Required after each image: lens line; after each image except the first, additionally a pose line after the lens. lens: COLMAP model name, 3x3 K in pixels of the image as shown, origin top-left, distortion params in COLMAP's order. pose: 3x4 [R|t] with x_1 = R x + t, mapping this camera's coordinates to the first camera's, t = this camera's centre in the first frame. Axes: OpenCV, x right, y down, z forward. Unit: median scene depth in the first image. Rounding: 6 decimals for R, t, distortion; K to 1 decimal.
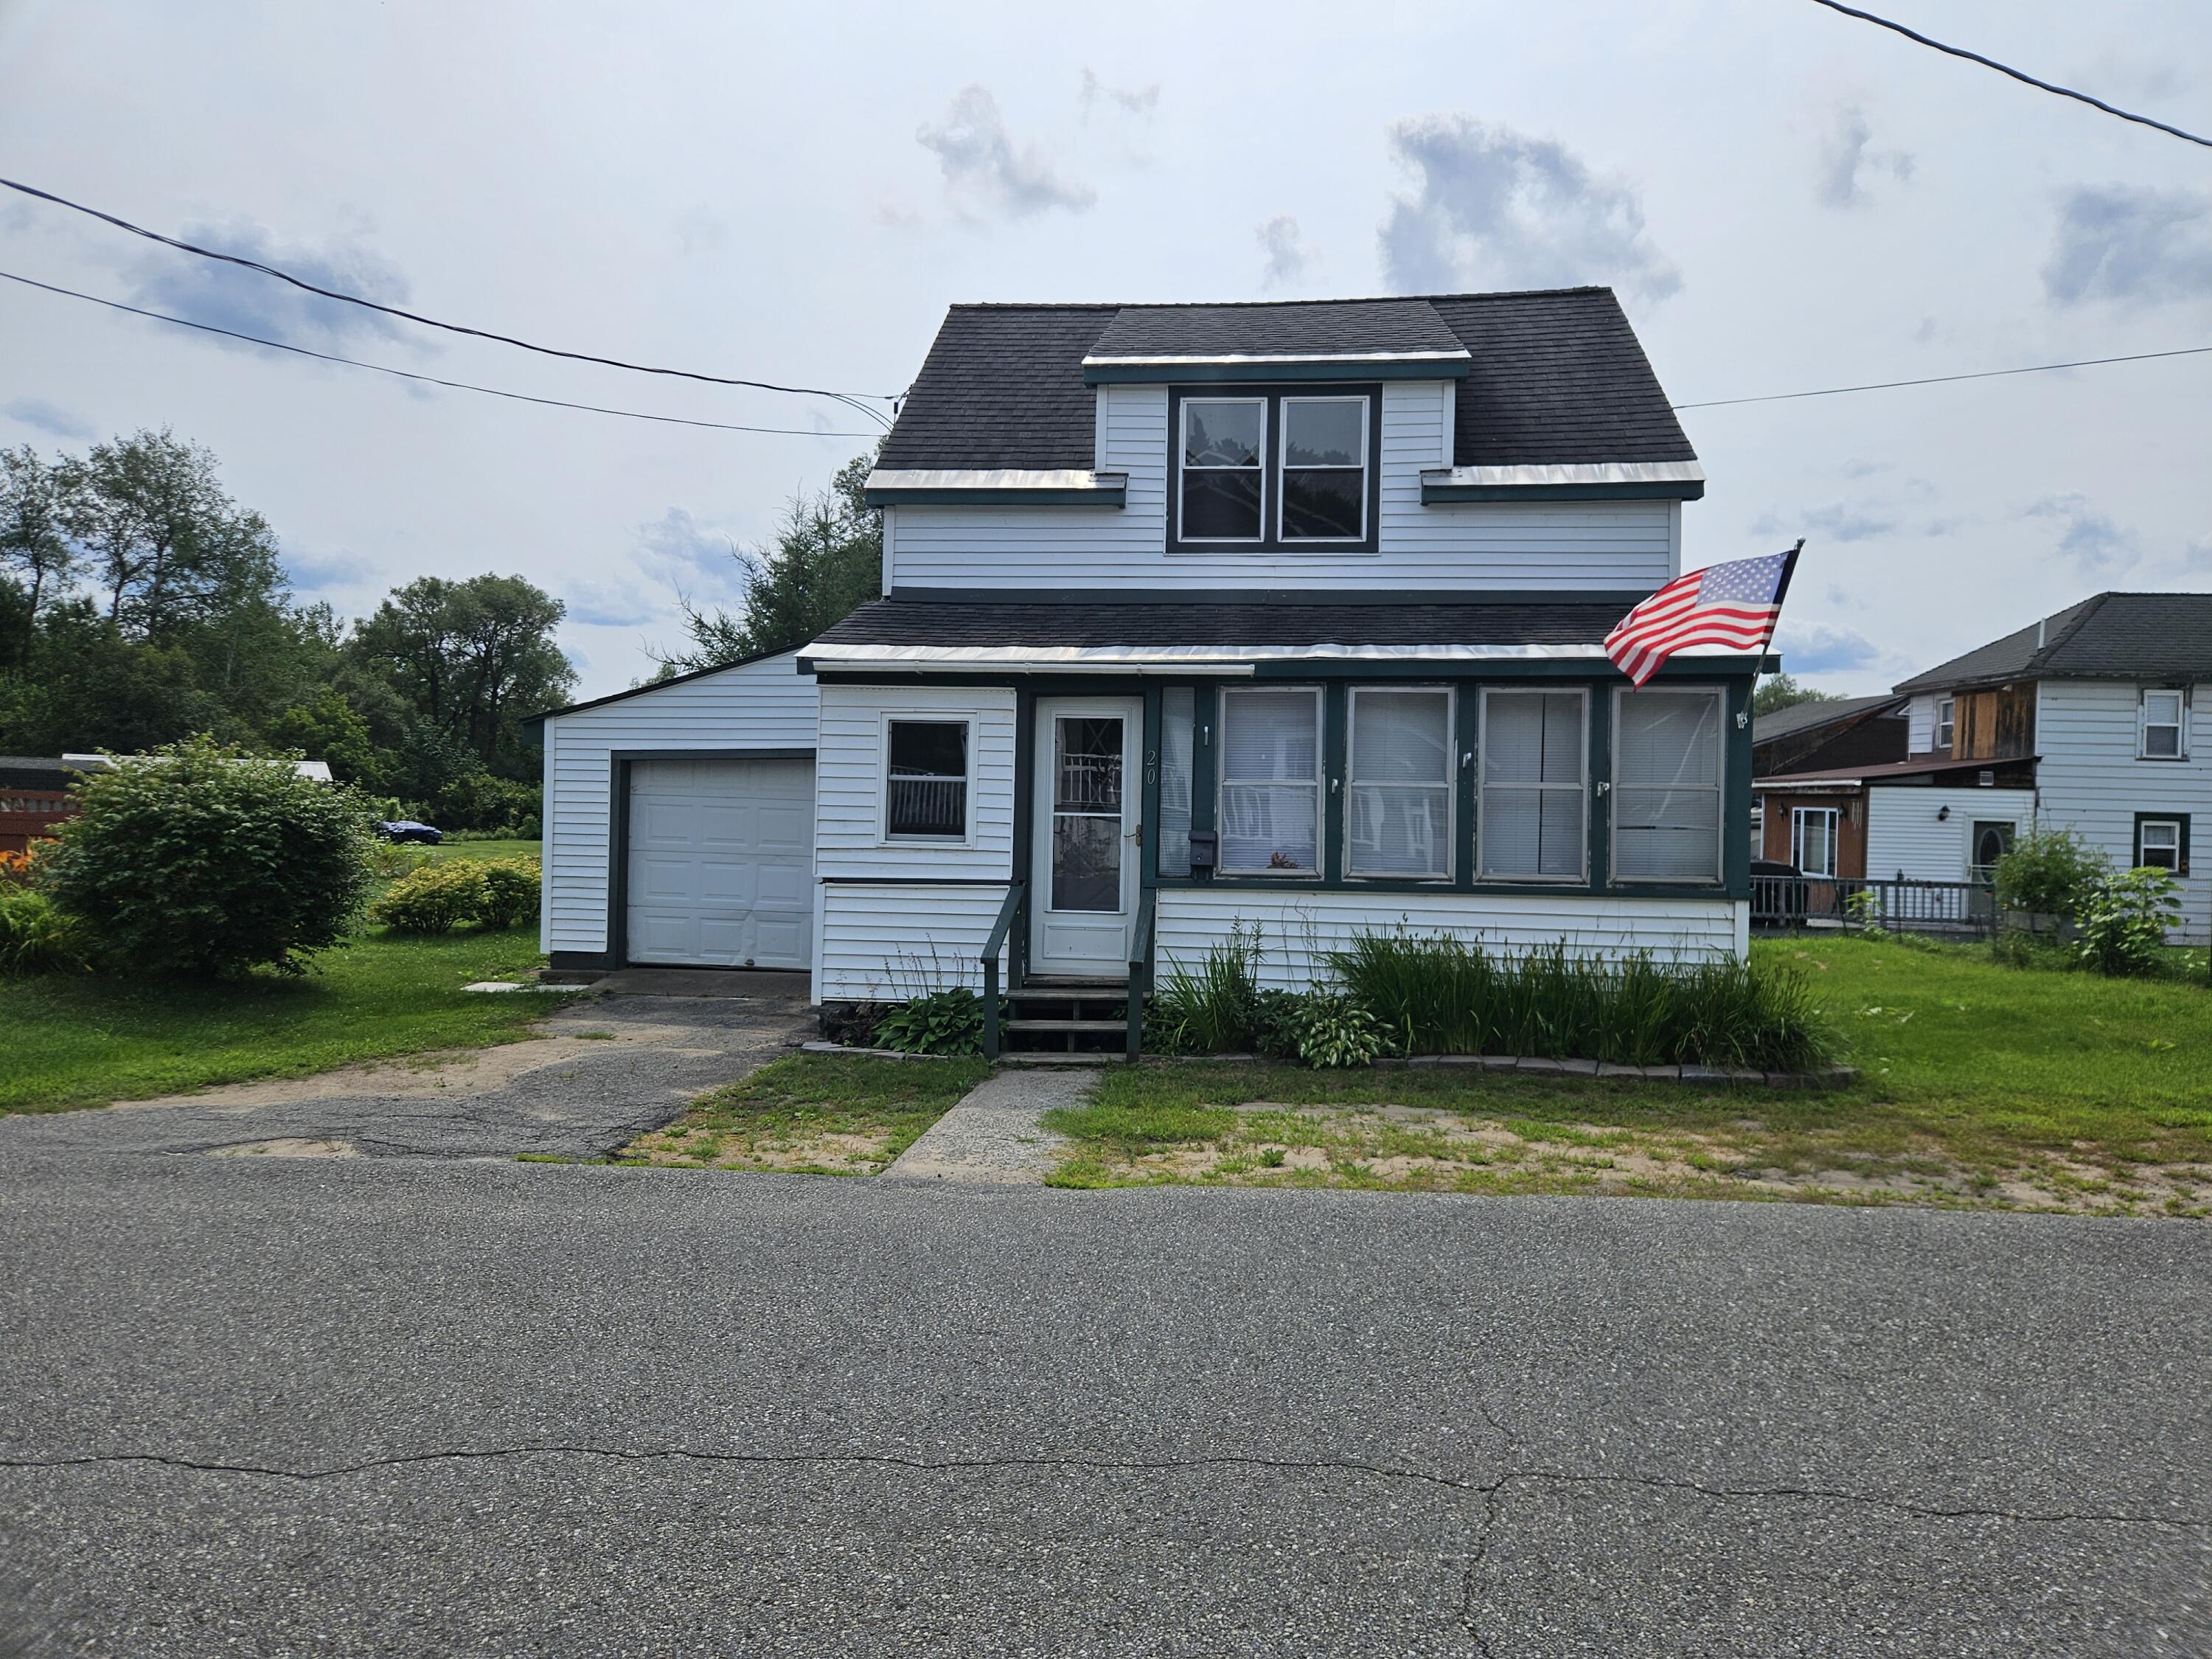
lens RADIAL K [[1500.0, 0, 1106.1], [0, 1500.0, 819.5], [0, 0, 1]] dist [0.010705, 0.000520]
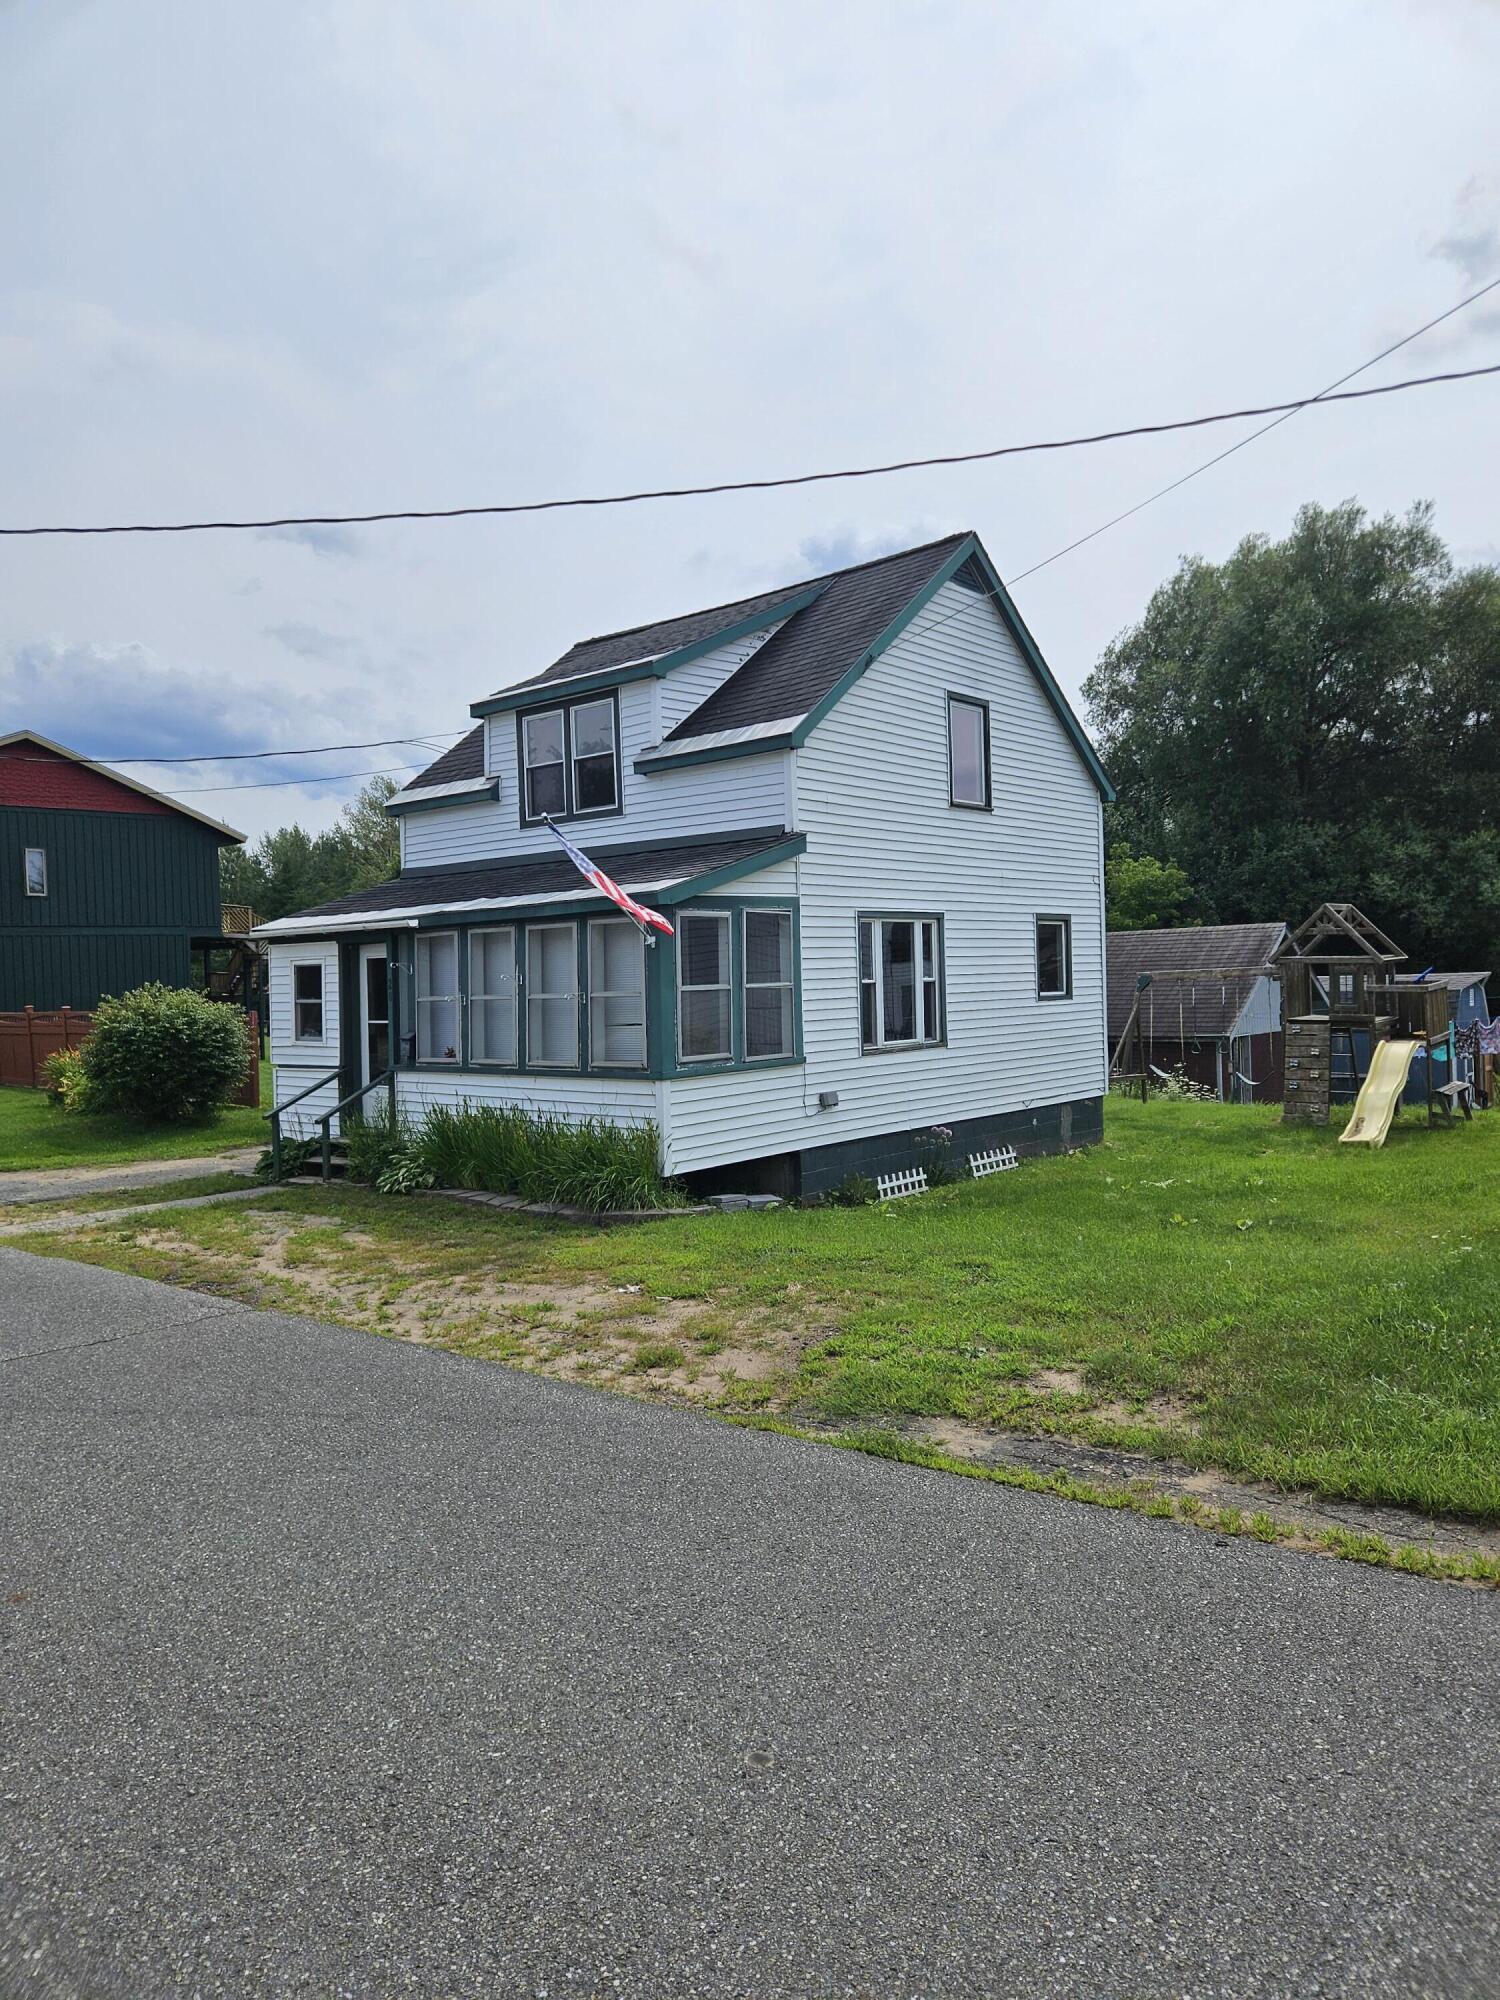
lens RADIAL K [[1356.3, 0, 751.0], [0, 1356.3, 1000.0], [0, 0, 1]] dist [0.010705, 0.000520]
pose [[0.818868, -0.028114, -0.573292, 1.076522], [0.033796, 0.999428, -0.000738, -0.011633], [0.572985, -0.018771, 0.819351, 0.093991]]
